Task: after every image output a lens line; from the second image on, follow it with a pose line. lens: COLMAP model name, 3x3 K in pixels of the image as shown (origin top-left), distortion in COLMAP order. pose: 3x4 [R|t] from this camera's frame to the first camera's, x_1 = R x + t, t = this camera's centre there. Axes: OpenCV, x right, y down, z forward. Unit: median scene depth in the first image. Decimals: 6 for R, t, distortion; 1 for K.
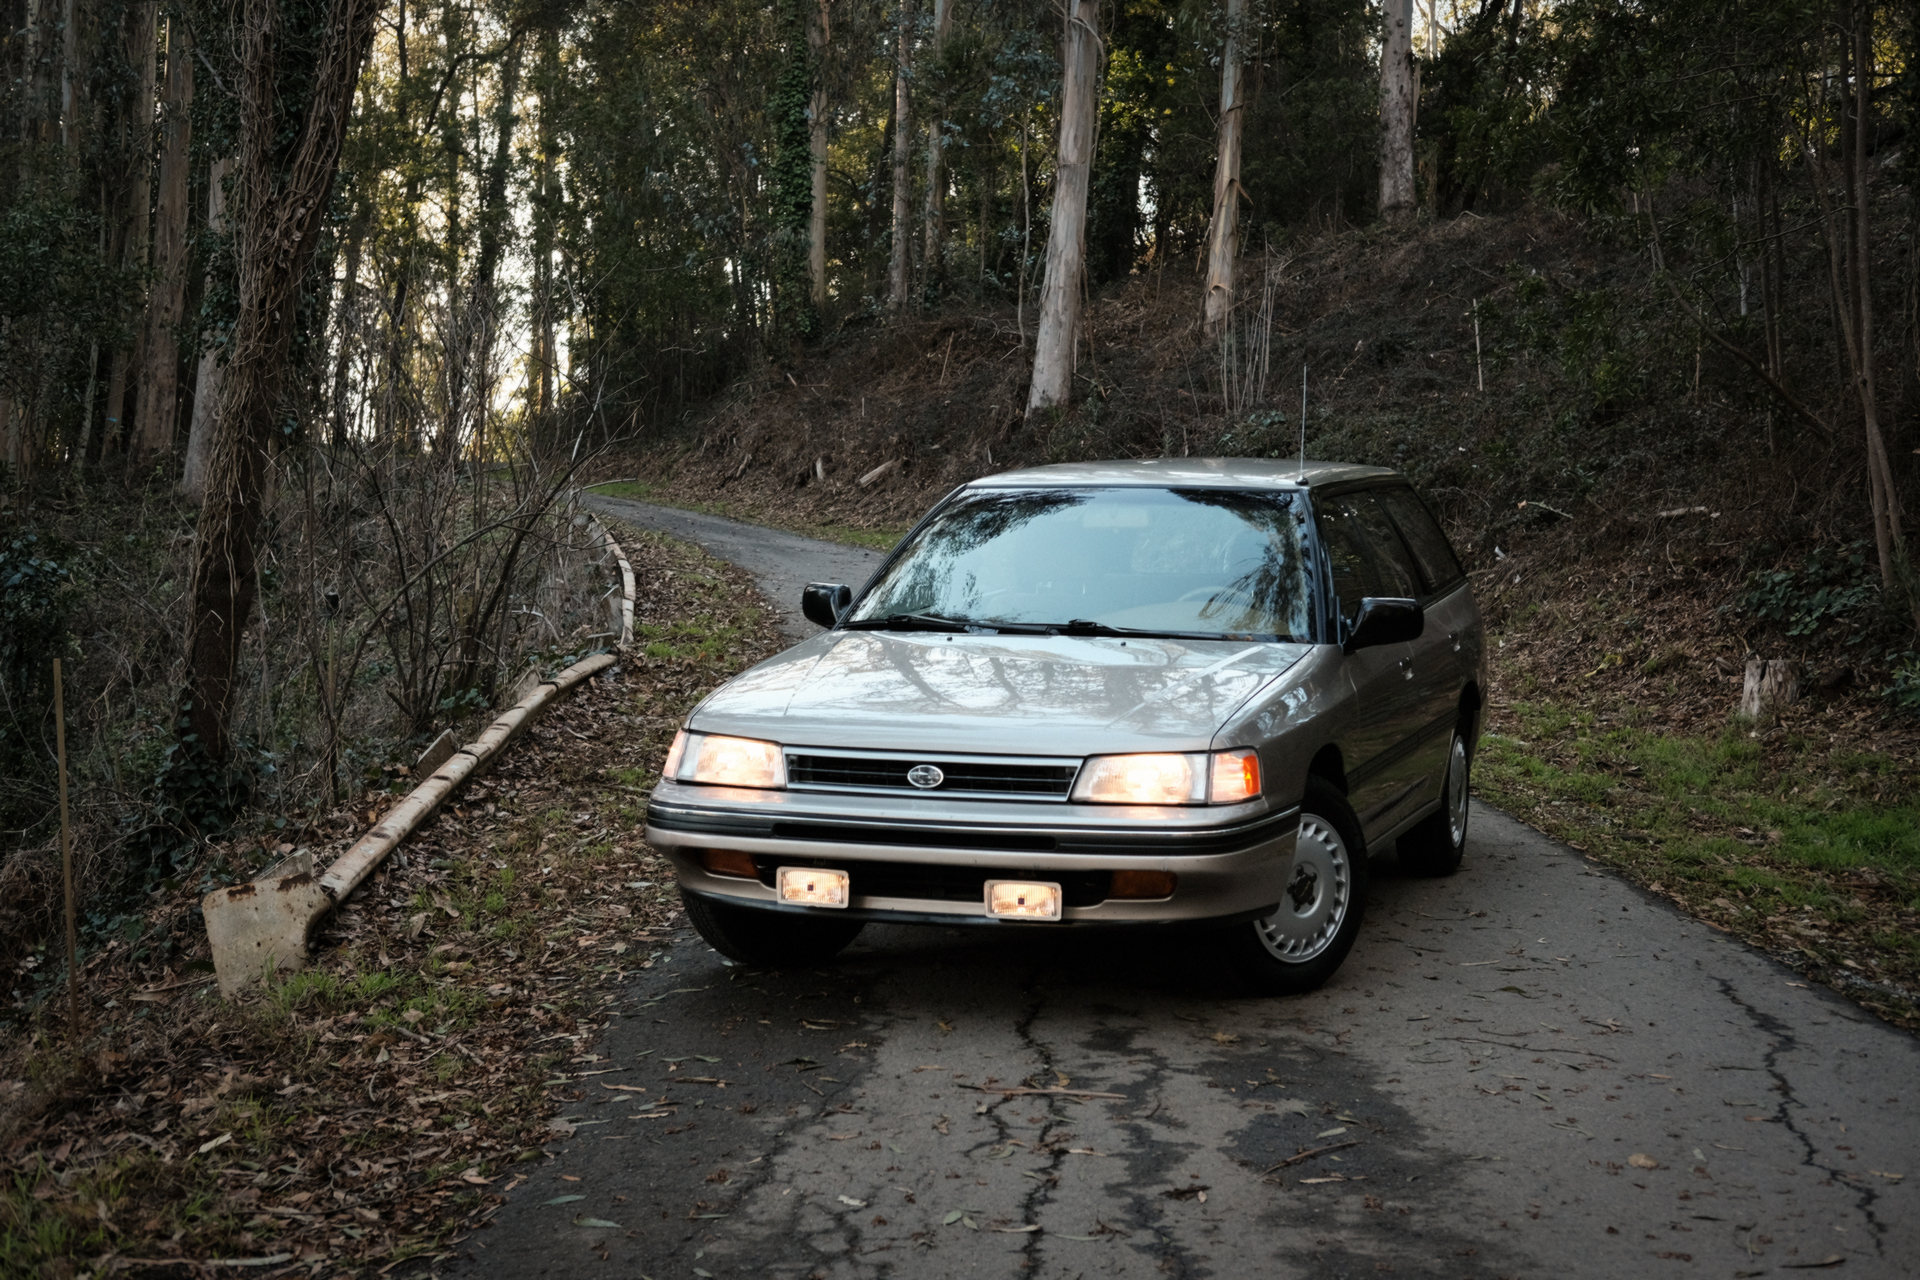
lens RADIAL K [[2937.8, 0, 960.0], [0, 2937.8, 640.0], [0, 0, 1]] dist [-0.023856, -0.030036]
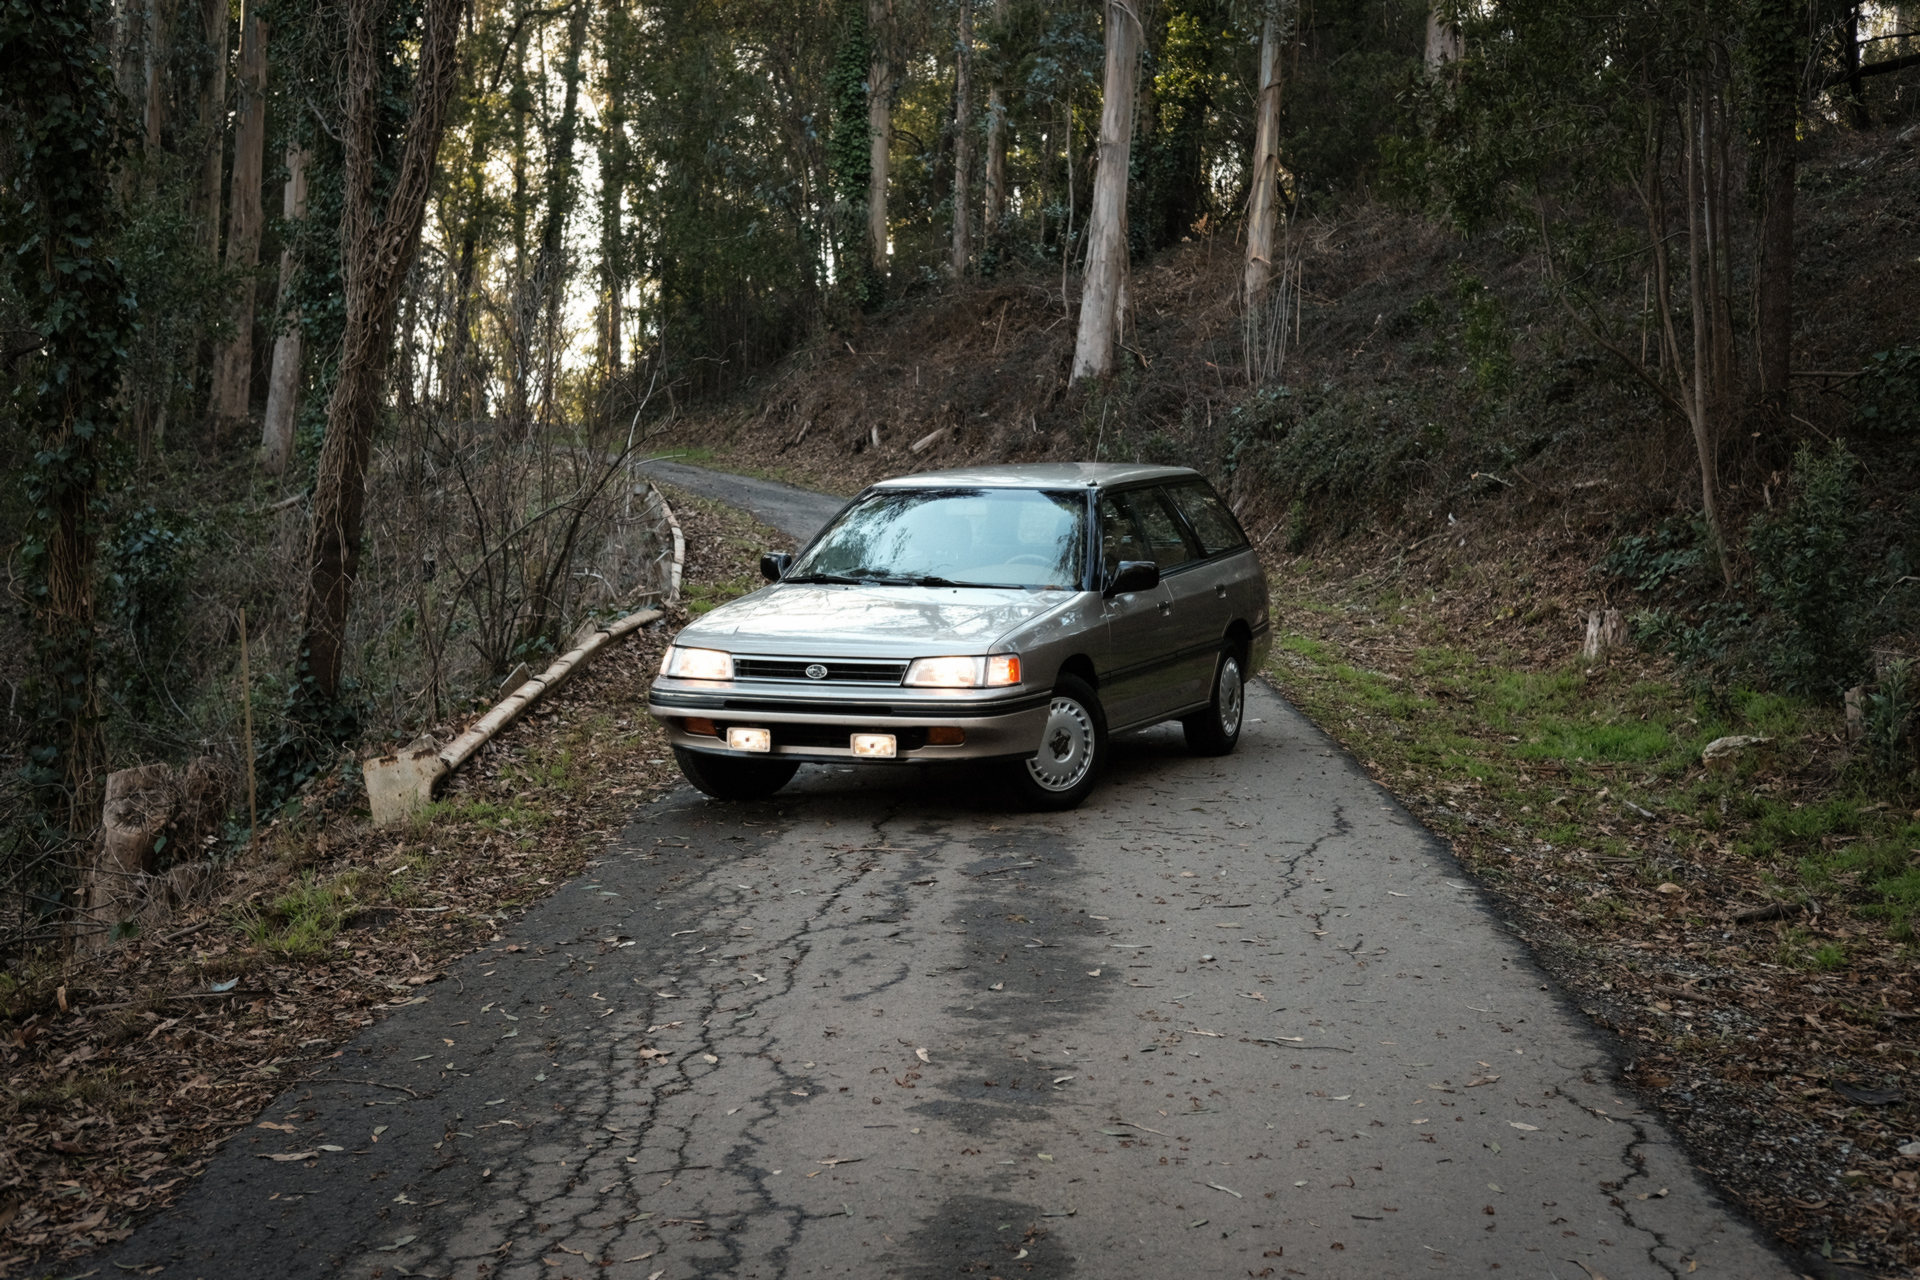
lens RADIAL K [[3211.0, 0, 976.1], [0, 3211.0, 633.0], [0, 0, 1]] dist [-0.069364, 0.653877]
pose [[0.999549, -0.002741, -0.029907, 0.037821], [0.002998, 0.999959, 0.008564, 0.002823], [0.029882, -0.008650, 0.999516, -0.227623]]
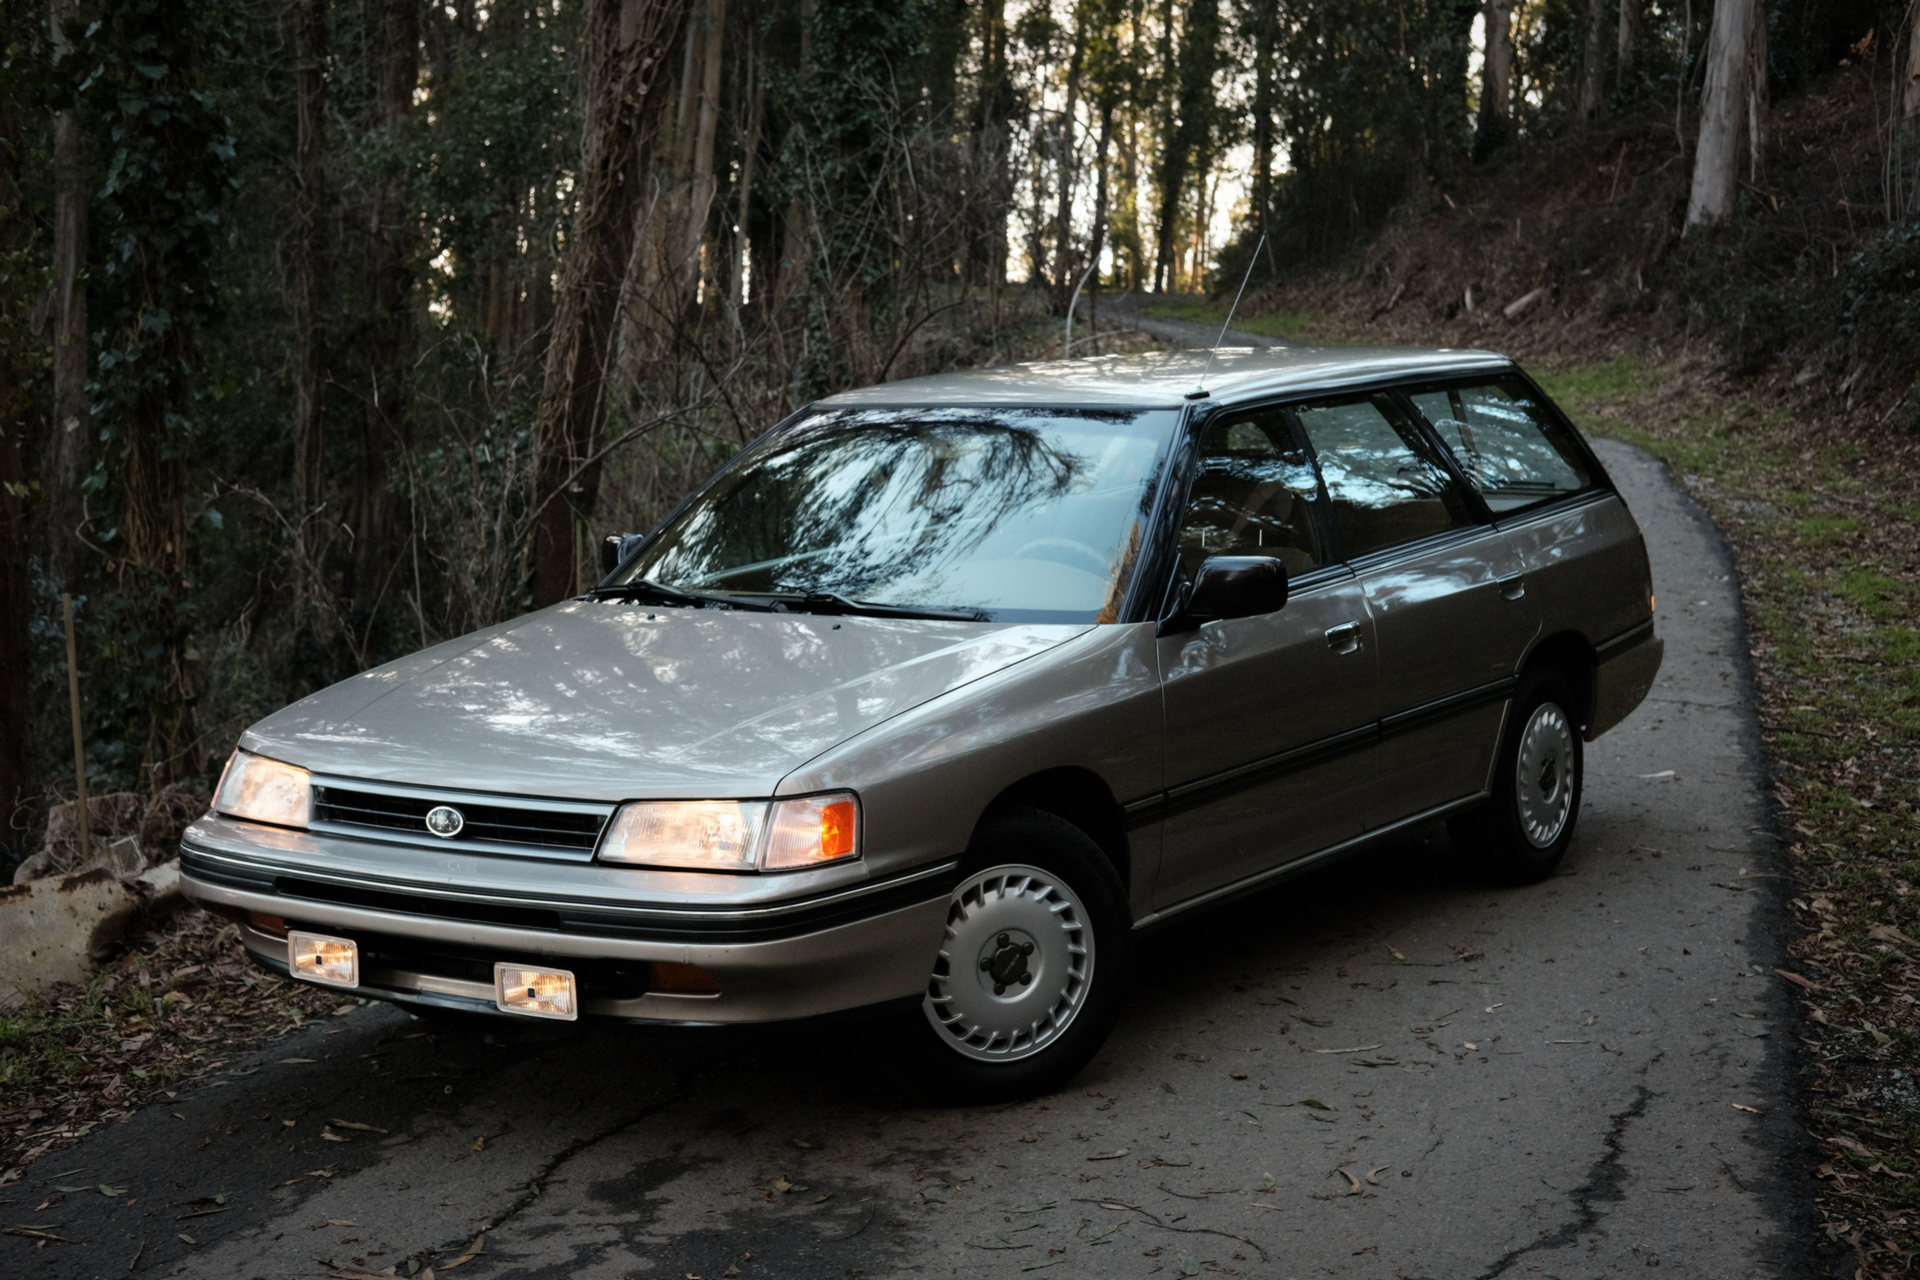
lens RADIAL K [[3005.9, 0, 960.0], [0, 3005.9, 640.0], [0, 0, 1]] dist [-0.006243, 0.089057]
pose [[0.962677, 0.000636, -0.270653, 0.095577], [0.015167, 0.998299, 0.056293, -0.012463], [0.270229, -0.058296, 0.961030, 0.082153]]
